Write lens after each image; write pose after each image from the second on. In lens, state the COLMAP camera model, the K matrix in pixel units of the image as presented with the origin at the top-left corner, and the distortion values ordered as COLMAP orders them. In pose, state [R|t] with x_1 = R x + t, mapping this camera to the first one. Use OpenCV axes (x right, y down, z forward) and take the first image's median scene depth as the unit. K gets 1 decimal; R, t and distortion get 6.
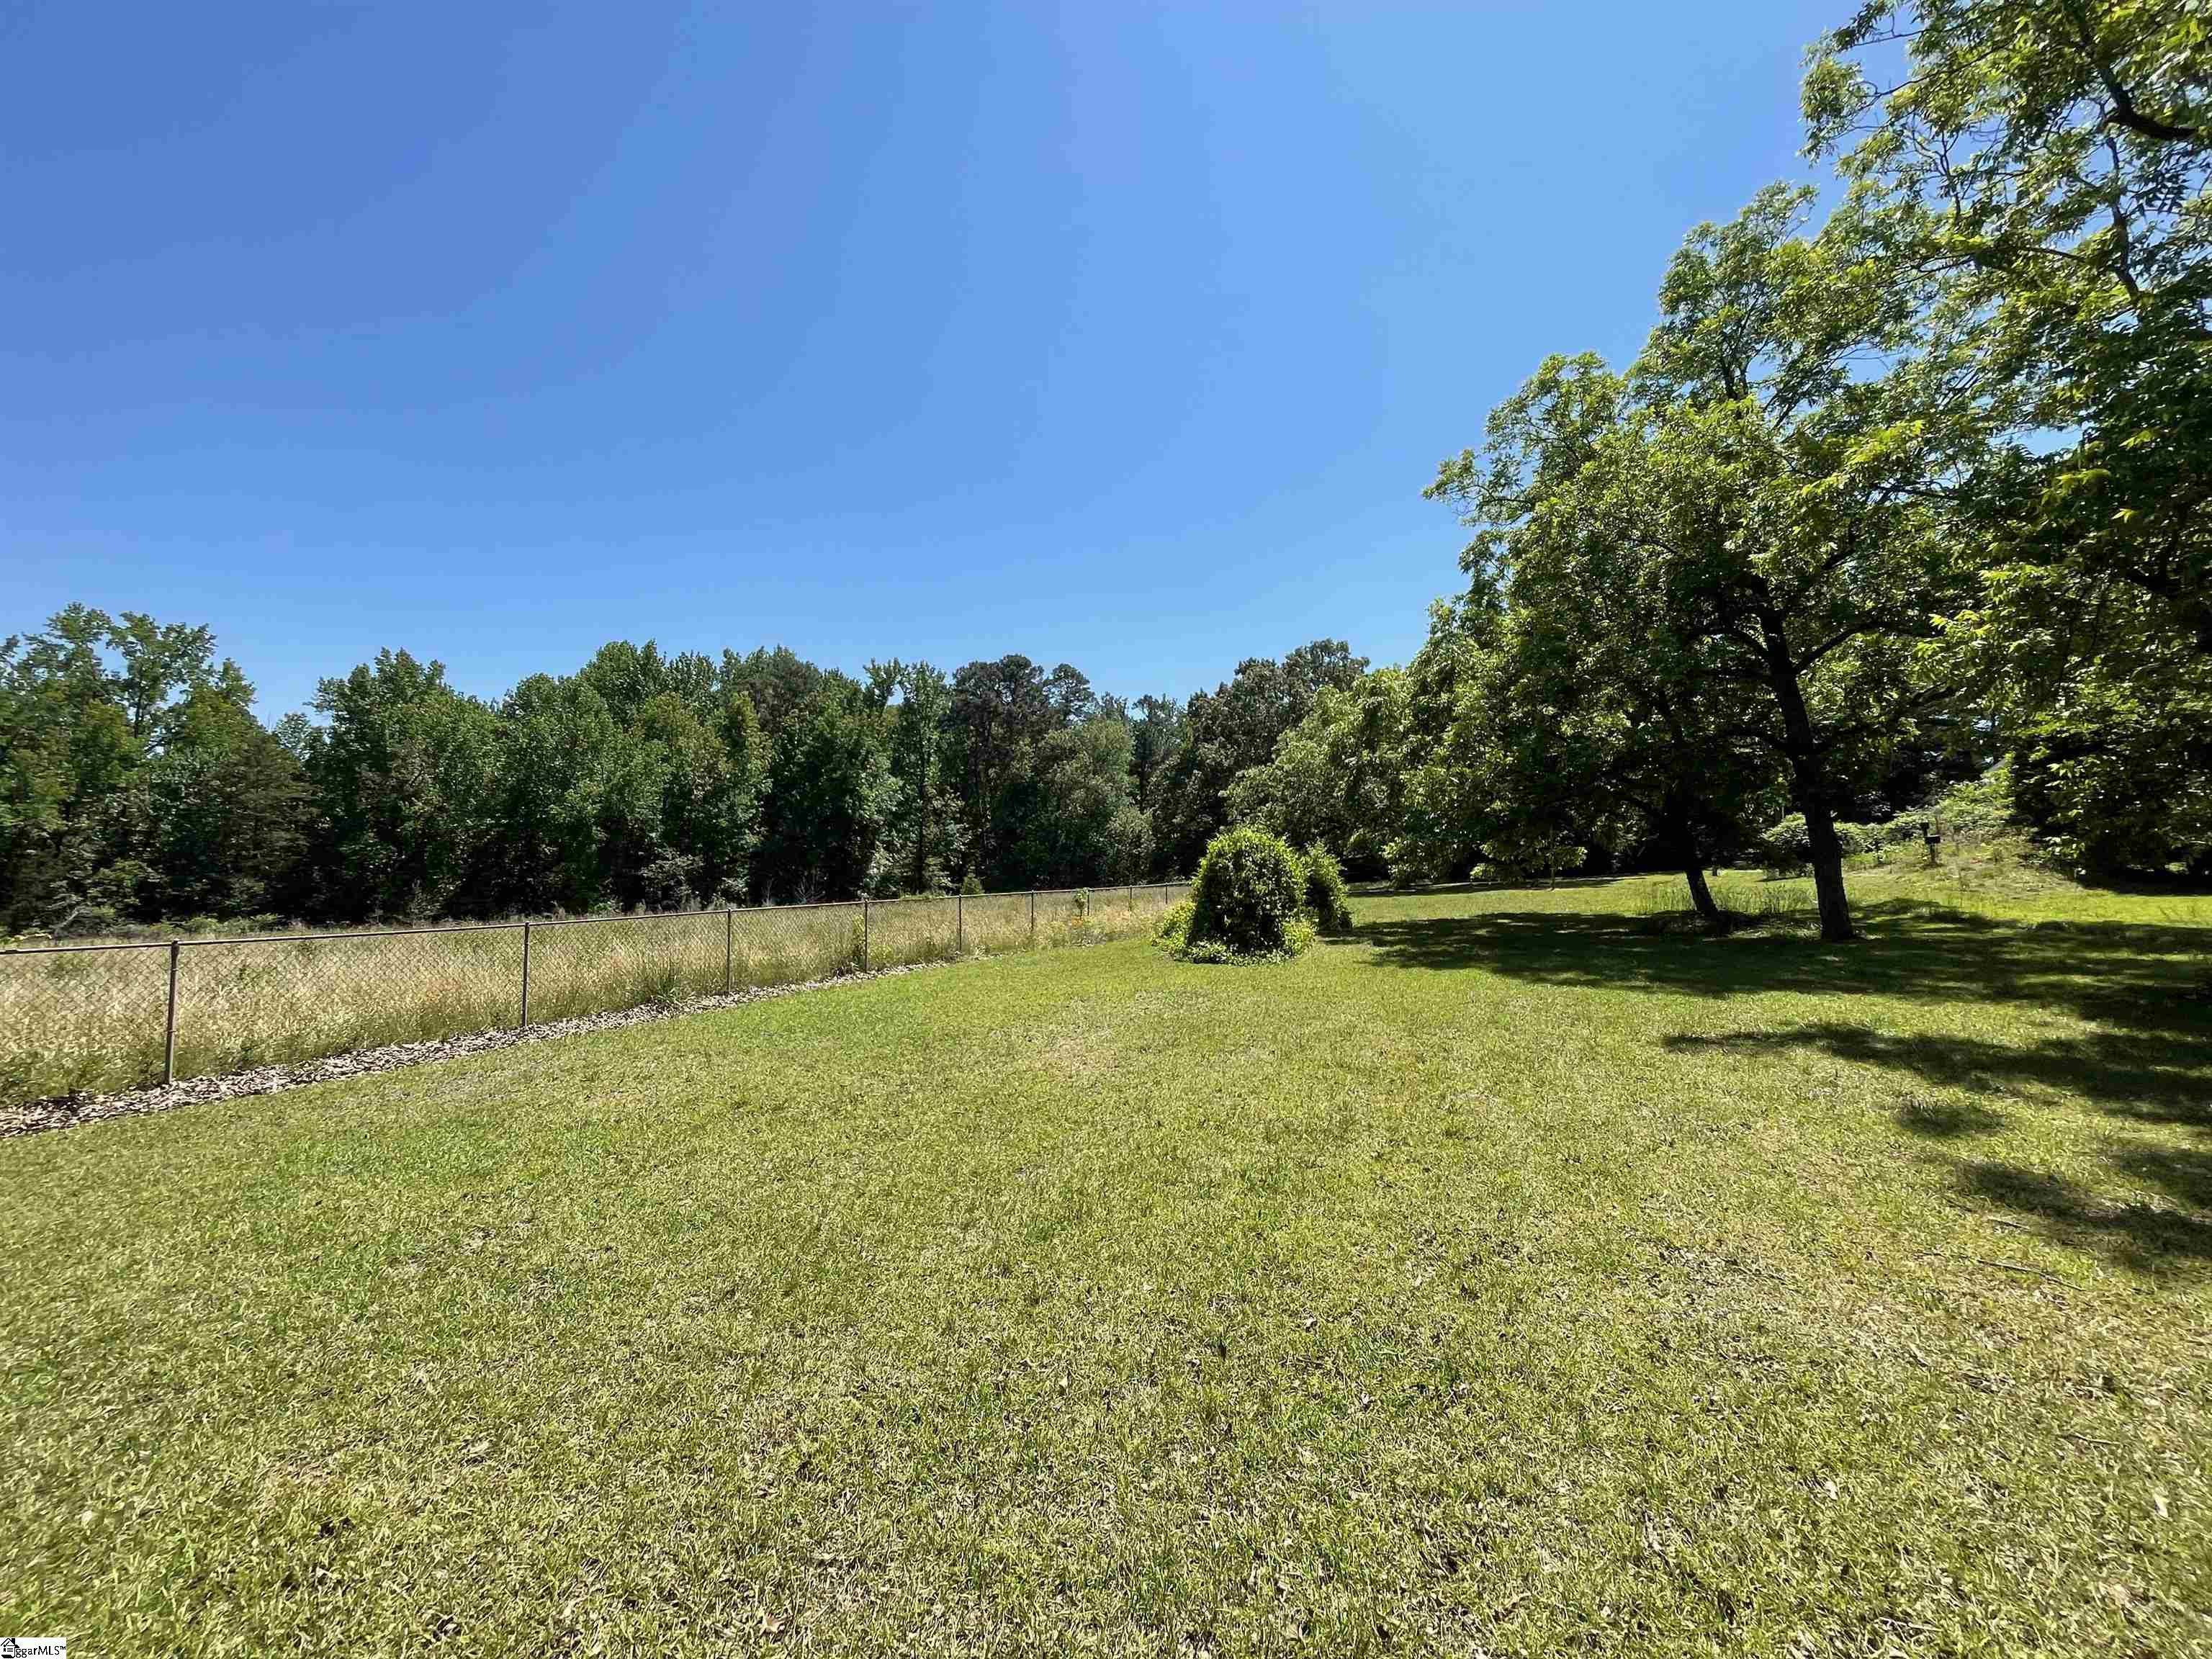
lens RADIAL K [[885.7, 0, 1109.3], [0, 885.7, 833.5], [0, 0, 1]] dist [0.000636, -0.000876]
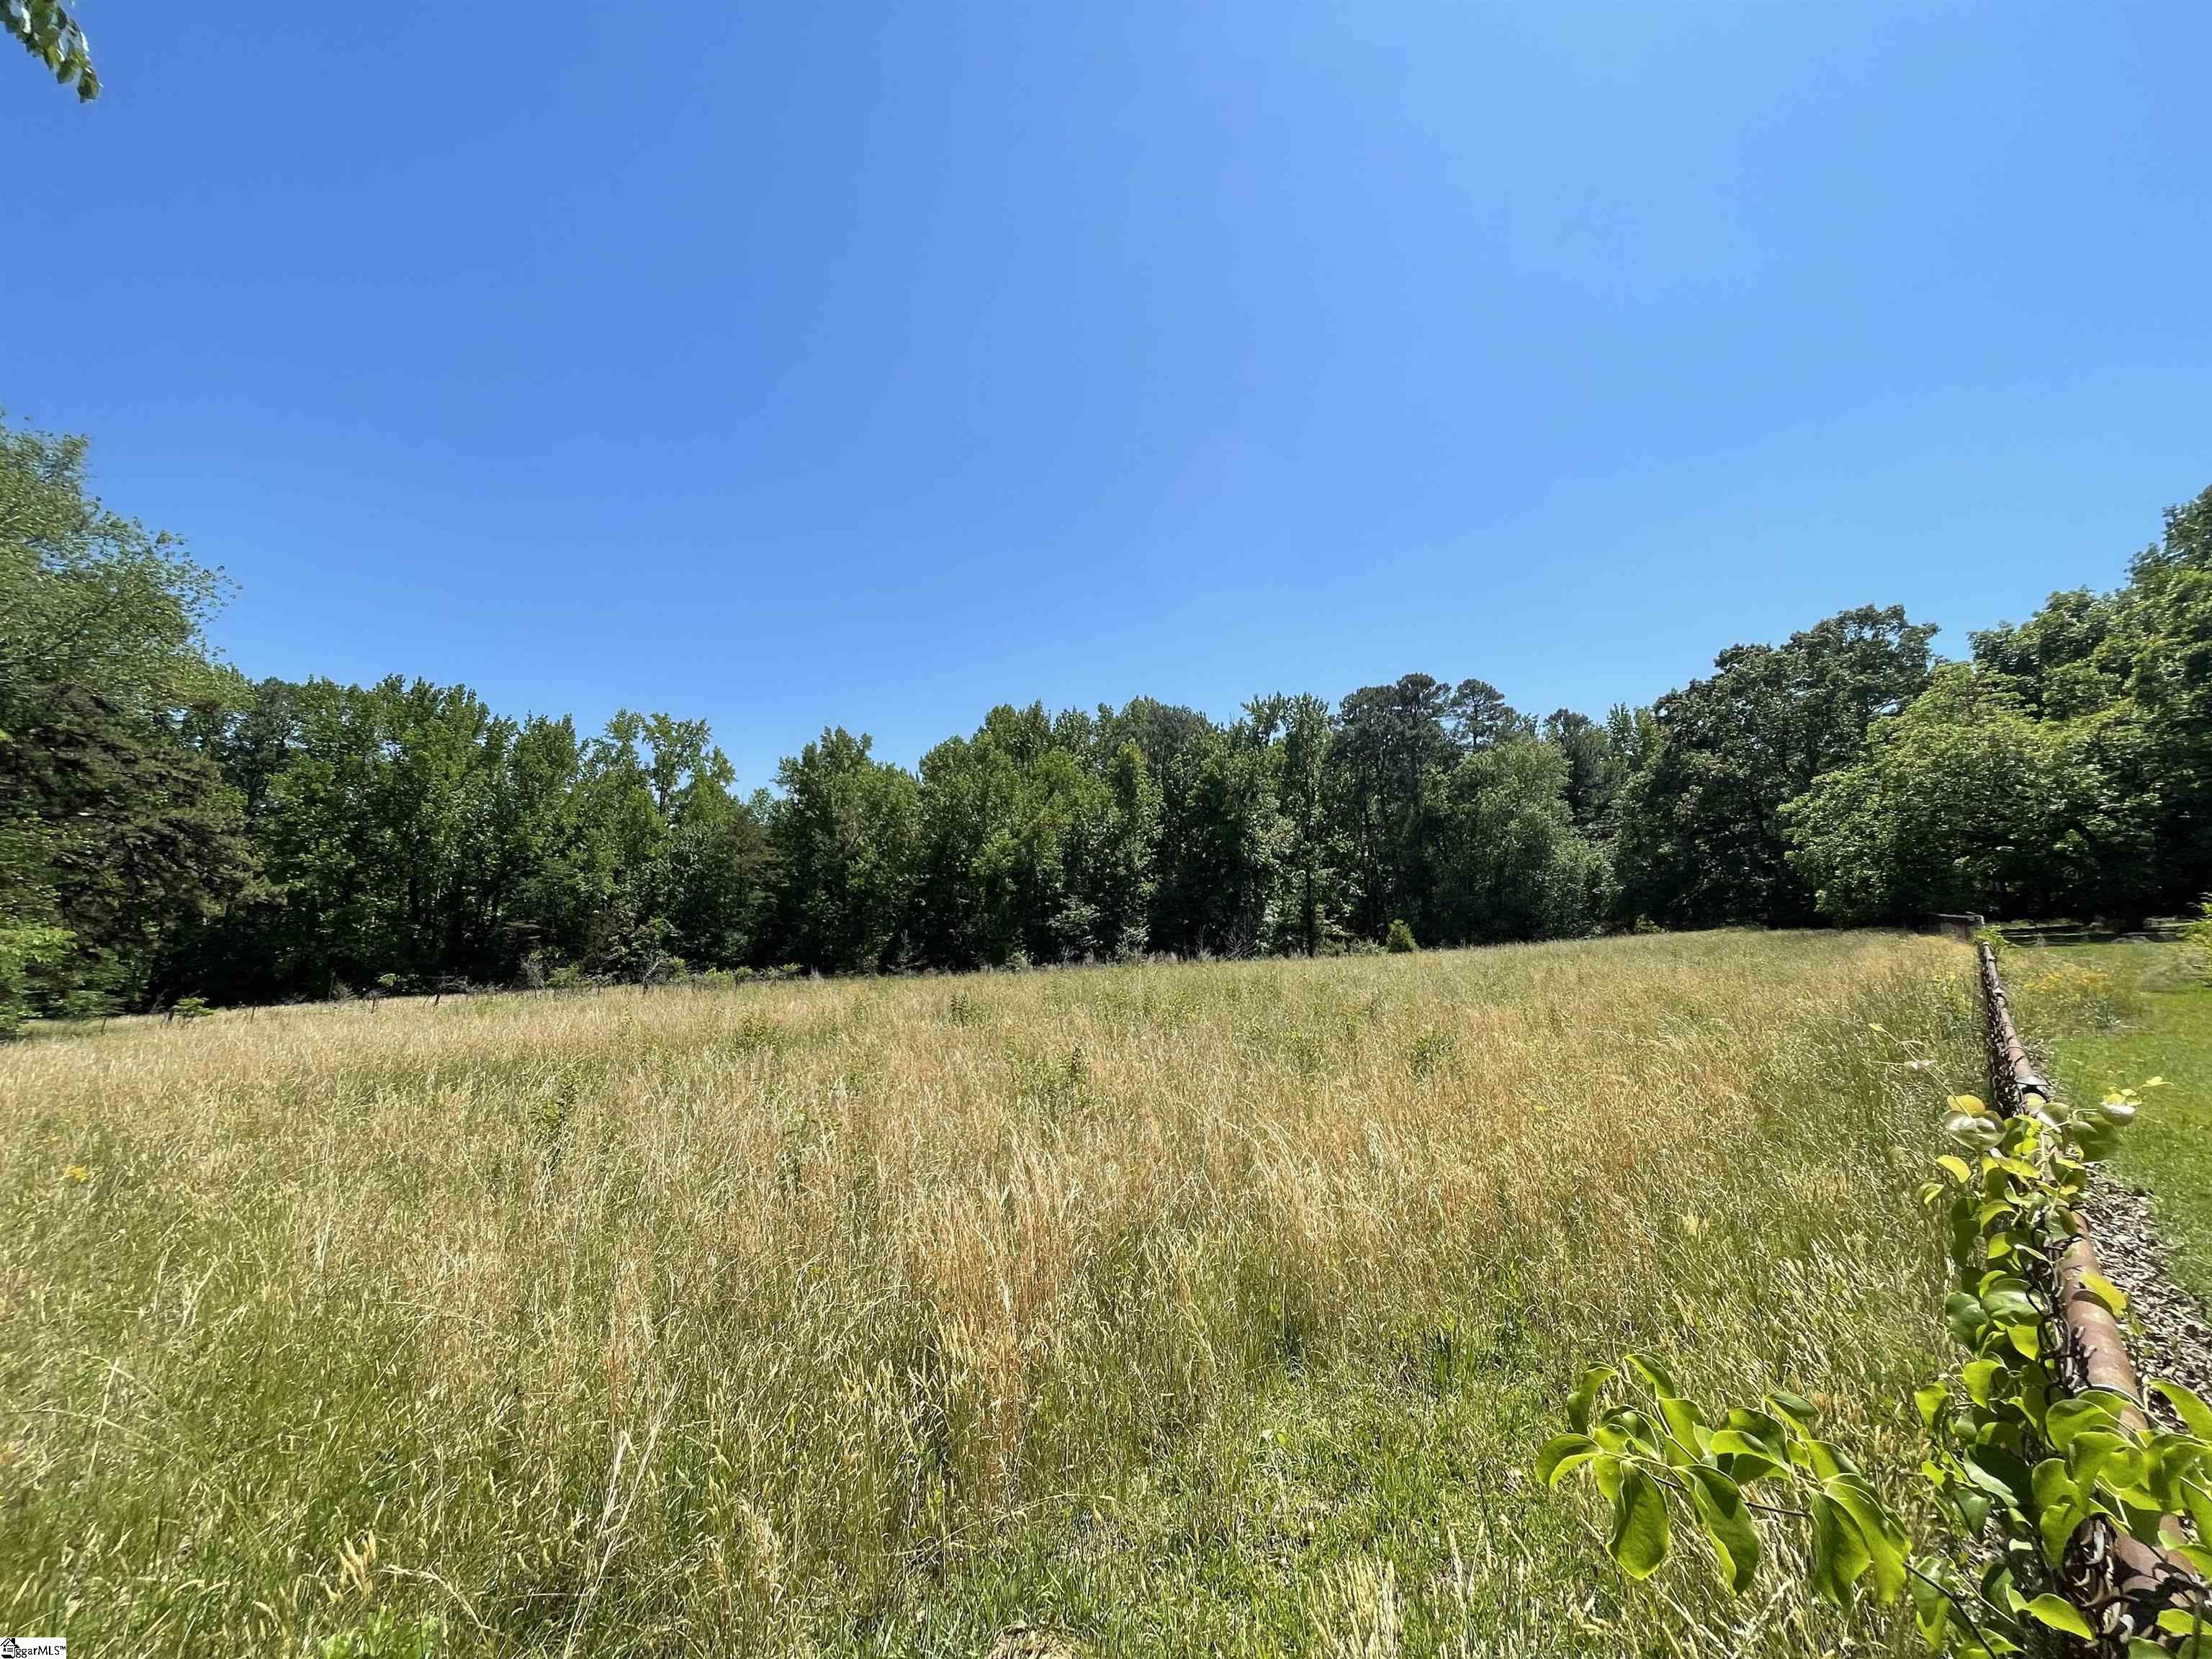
lens RADIAL K [[885.7, 0, 1103.6], [0, 885.7, 828.2], [0, 0, 1]] dist [0.000636, -0.000876]
pose [[0.940871, -0.047969, -0.335351, -0.119114], [0.026633, 0.997334, -0.067937, 0.006092], [0.337716, 0.054988, 0.939640, 0.067467]]
